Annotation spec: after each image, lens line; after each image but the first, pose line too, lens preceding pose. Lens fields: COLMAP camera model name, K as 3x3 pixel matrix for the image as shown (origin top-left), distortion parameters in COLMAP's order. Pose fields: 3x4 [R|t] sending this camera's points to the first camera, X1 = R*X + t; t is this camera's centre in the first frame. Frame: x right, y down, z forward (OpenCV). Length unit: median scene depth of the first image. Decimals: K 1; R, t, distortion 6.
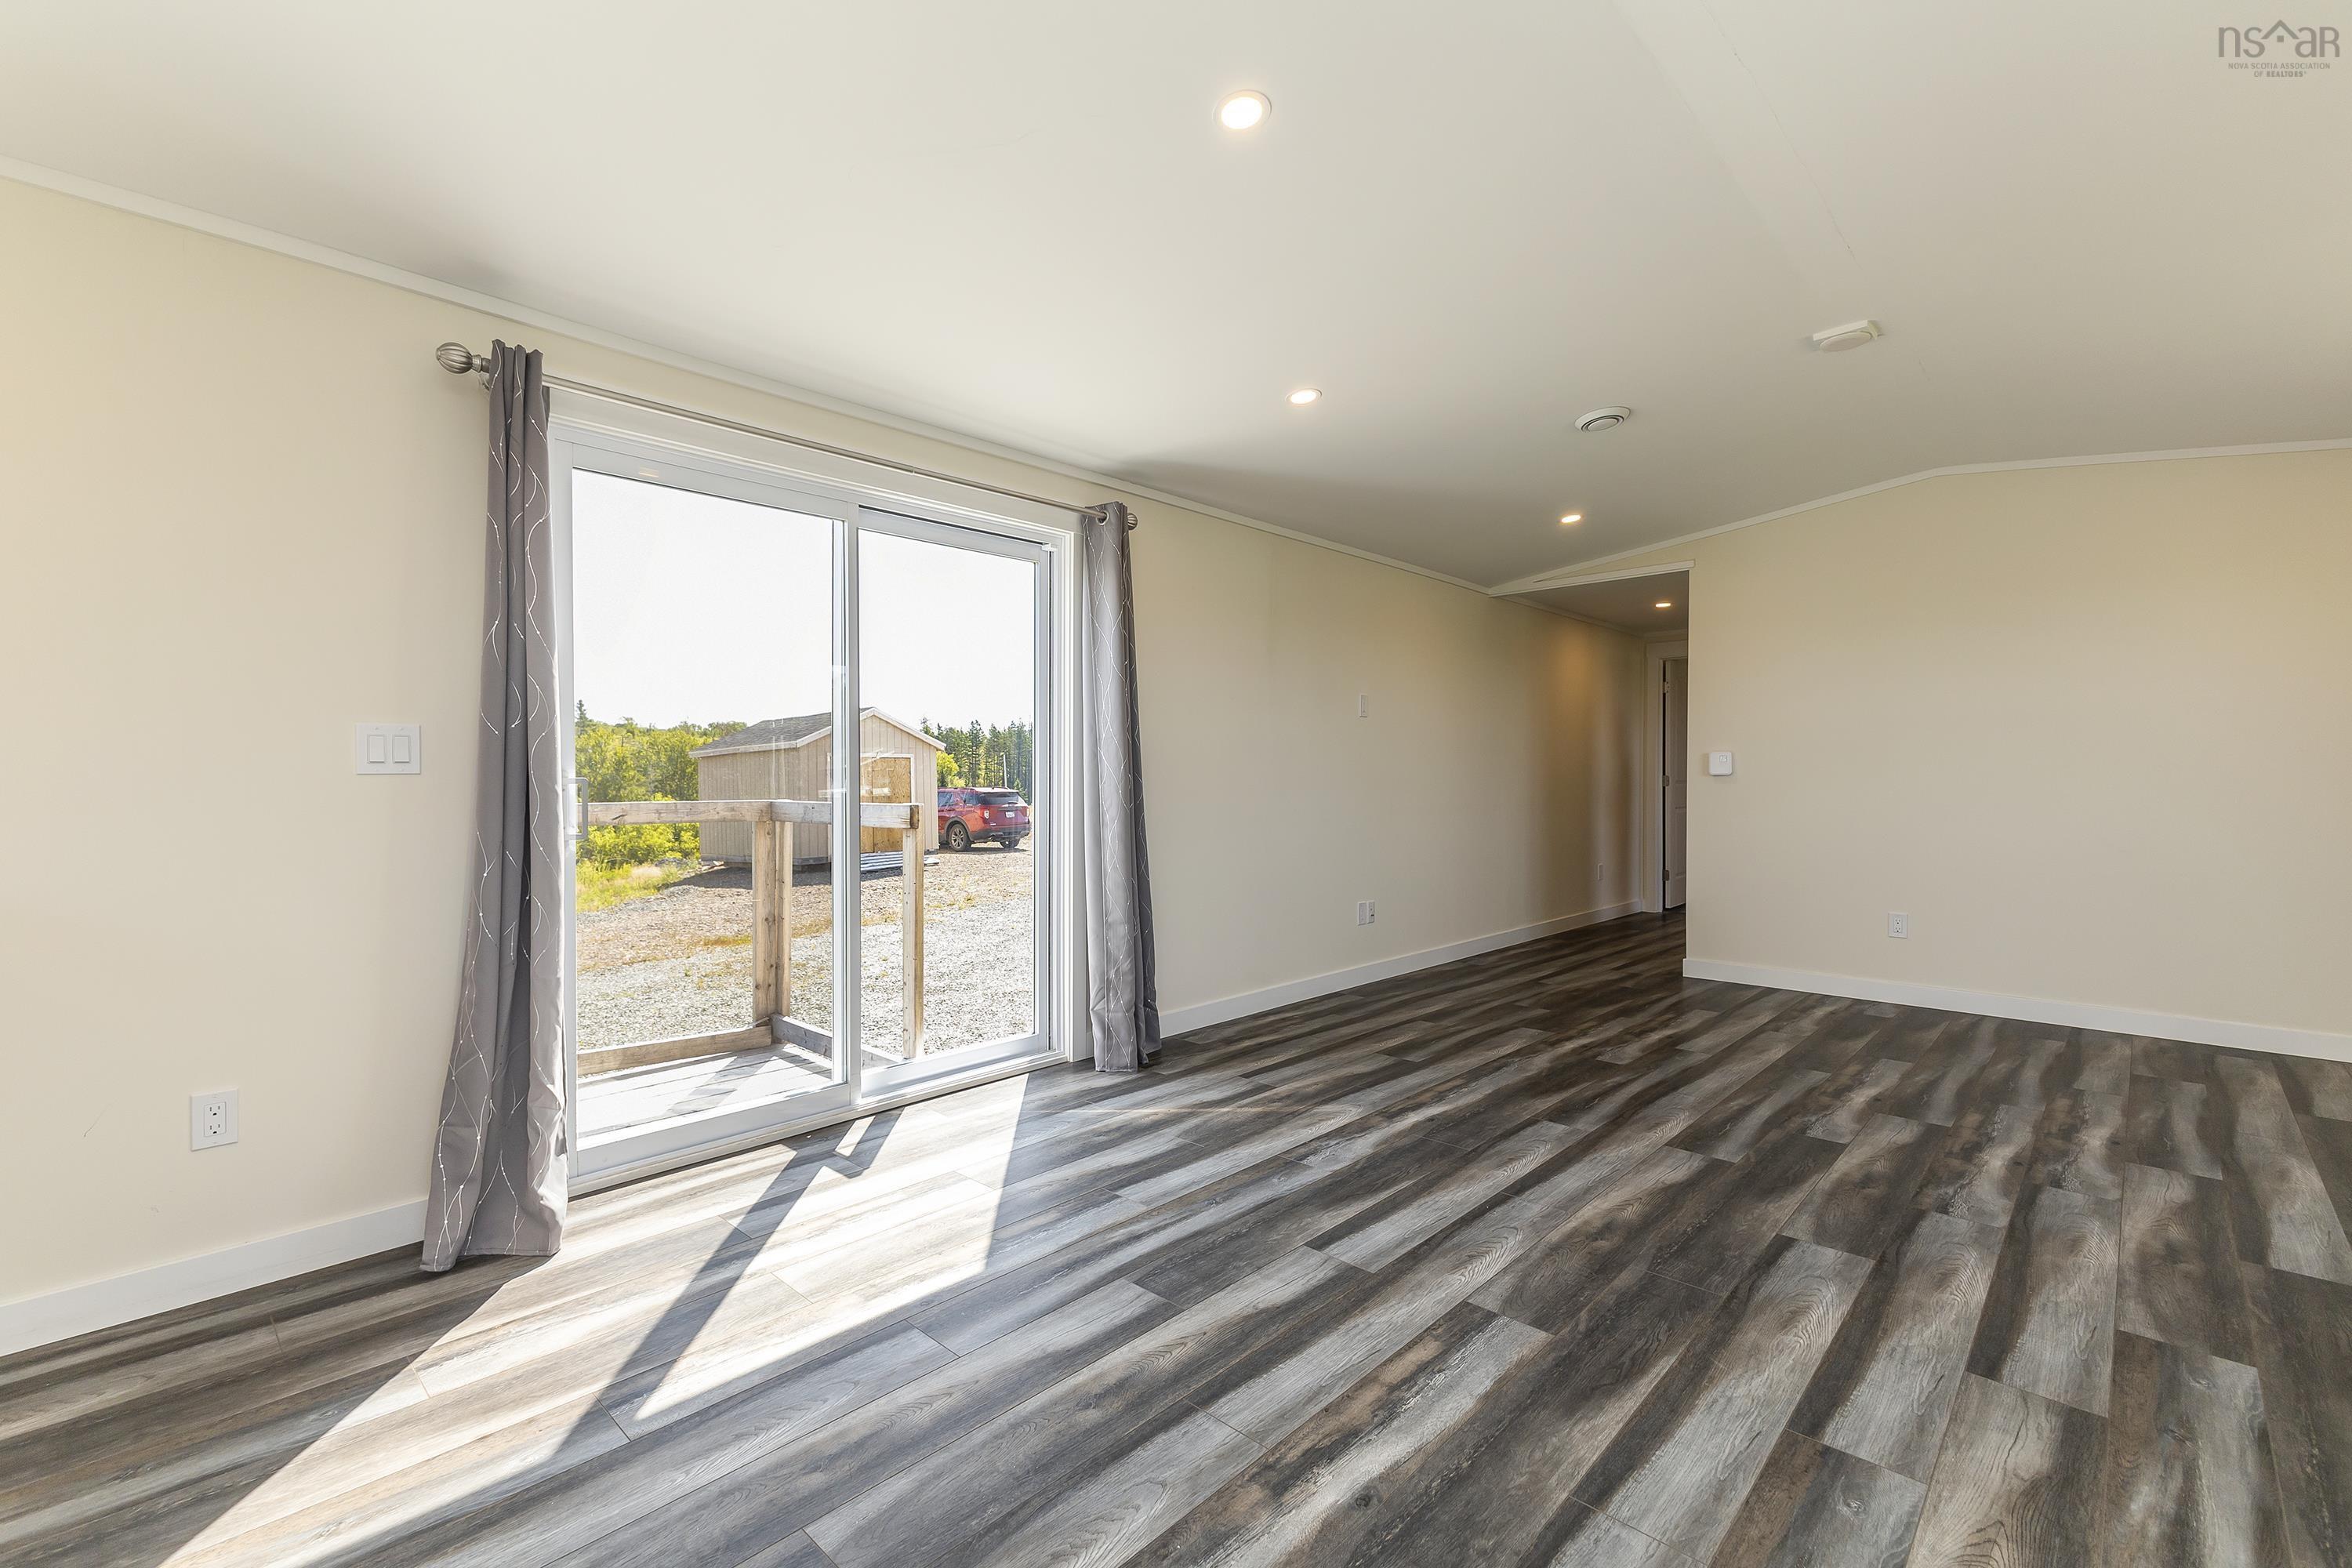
lens RADIAL K [[1010.5, 0, 1167.1], [0, 1010.5, 781.0], [0, 0, 1]] dist [0.009484, -0.000412]
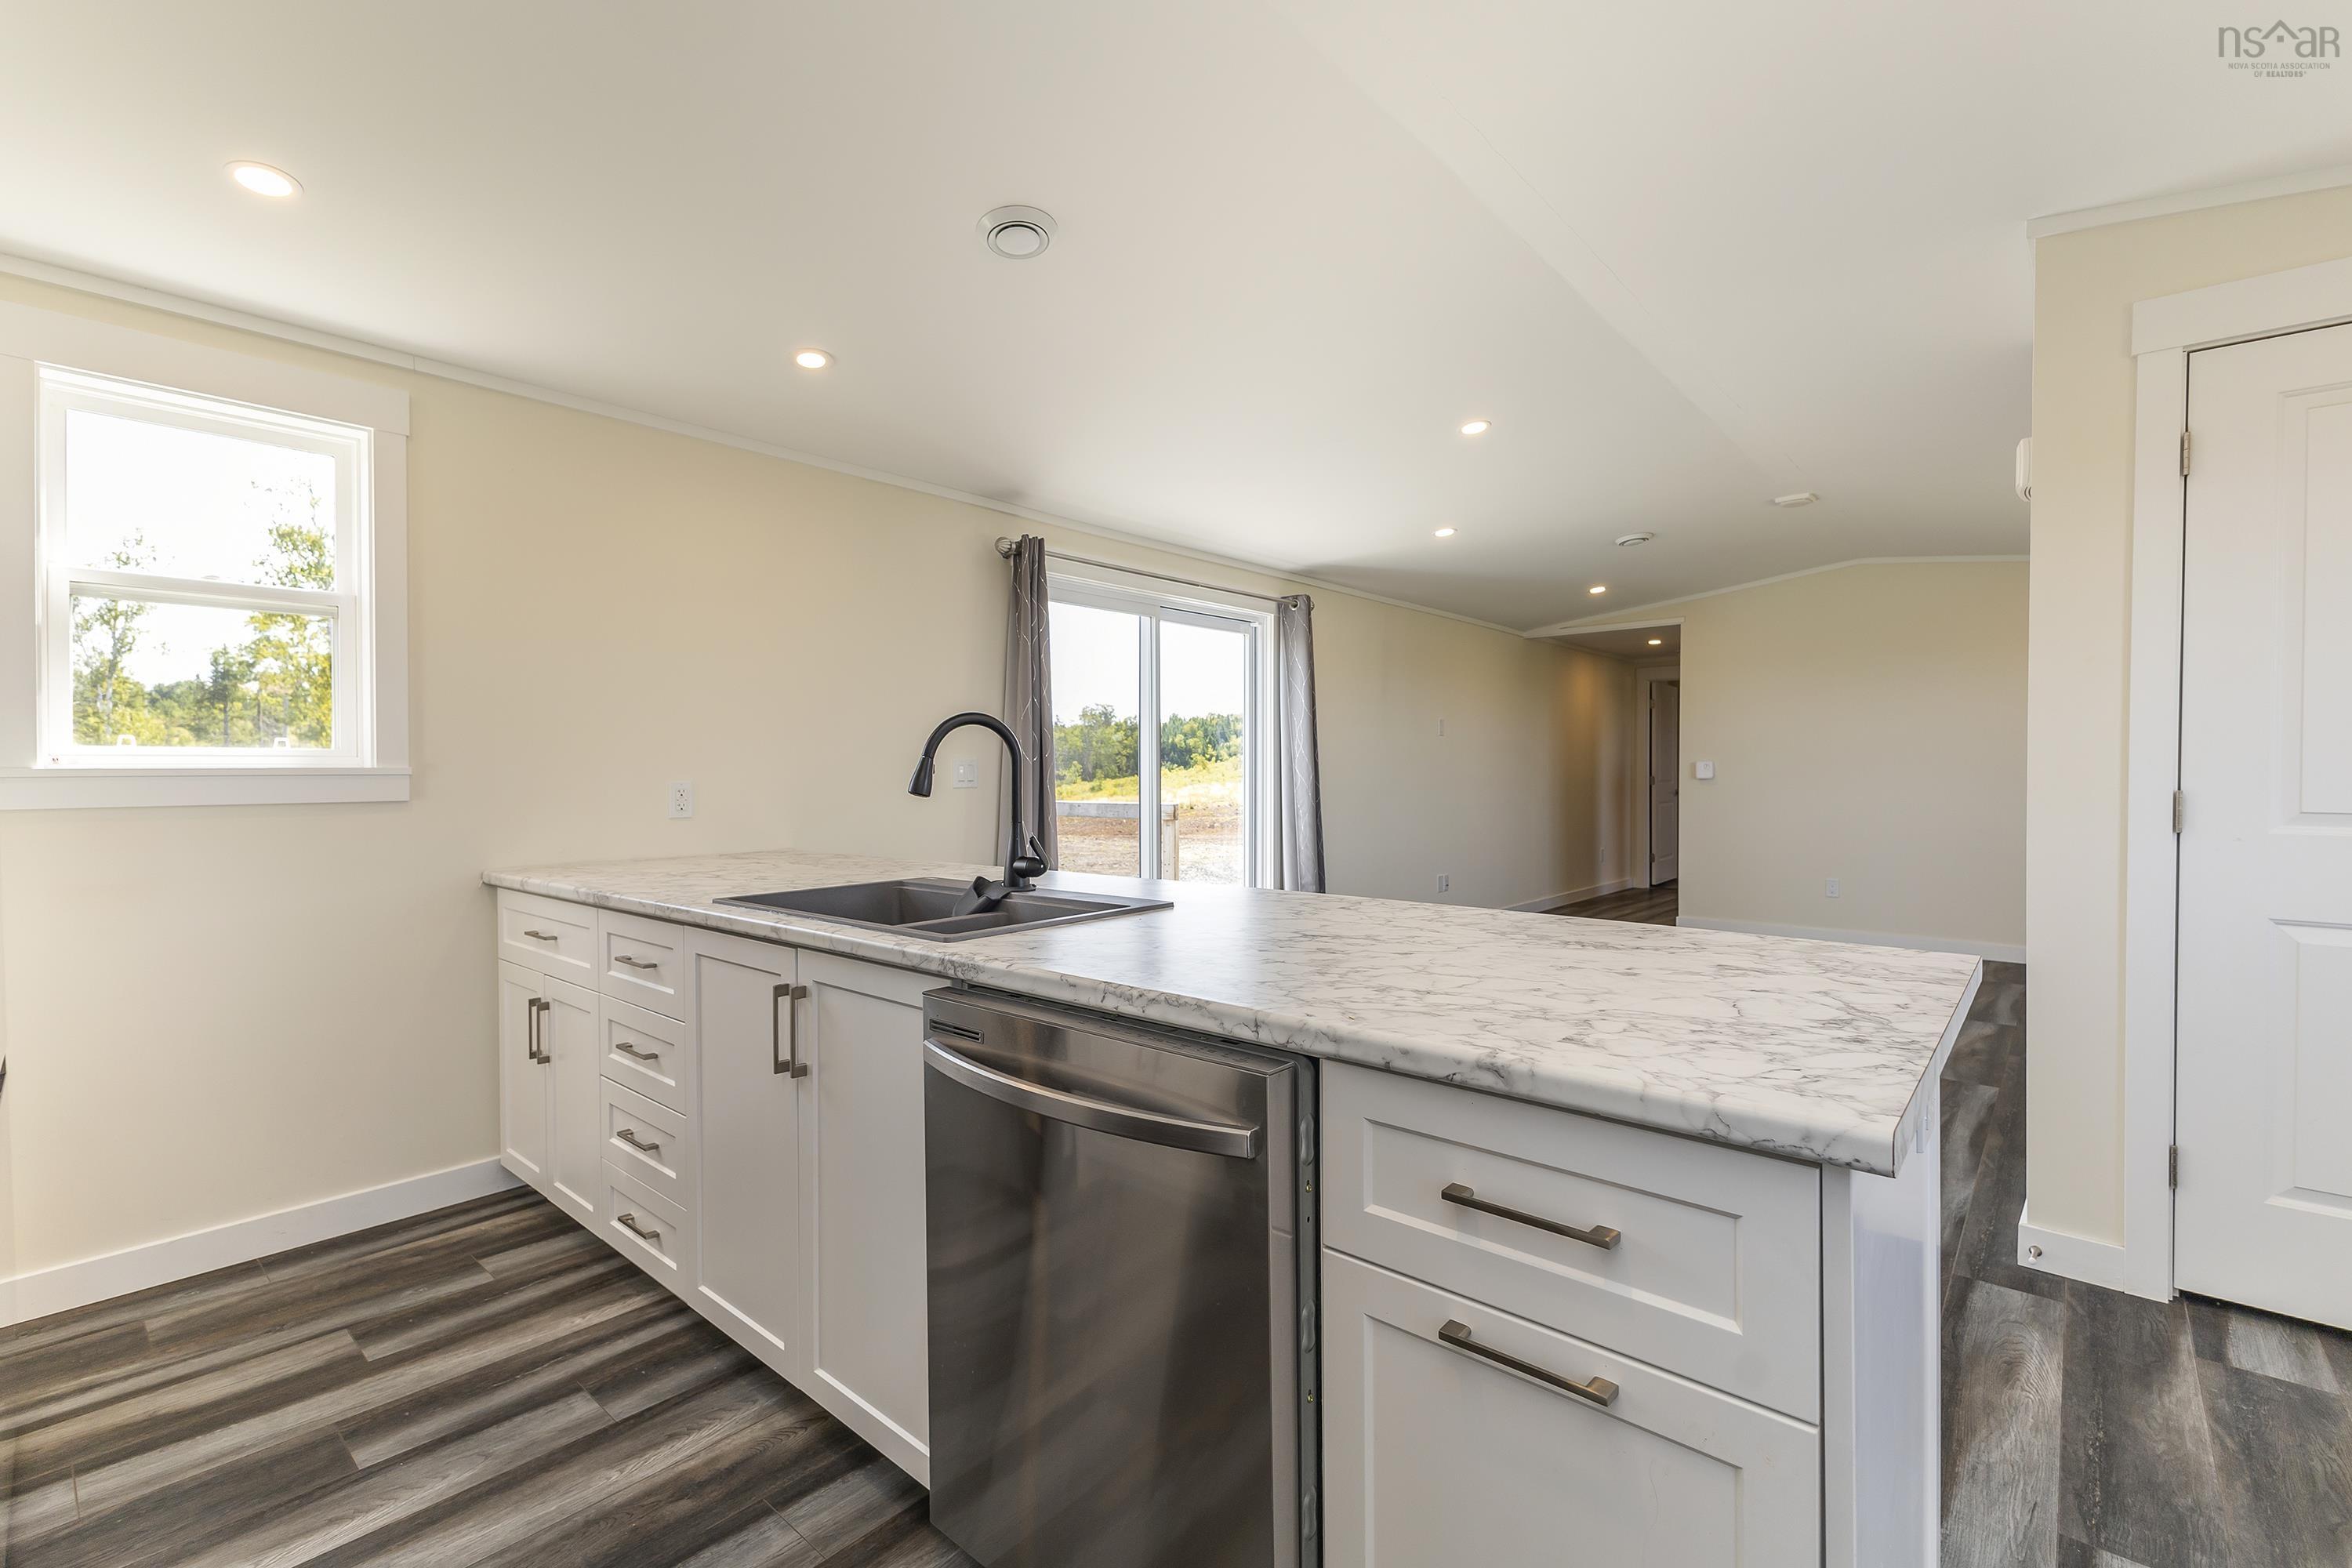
lens RADIAL K [[1020.6, 0, 1174.2], [0, 1020.6, 772.4], [0, 0, 1]] dist [0.011074, -0.000623]
pose [[0.998912, -0.002907, 0.046553, -0.371754], [0.003026, 0.999992, -0.002486, -0.021934], [-0.046546, 0.002624, 0.998913, -0.546103]]
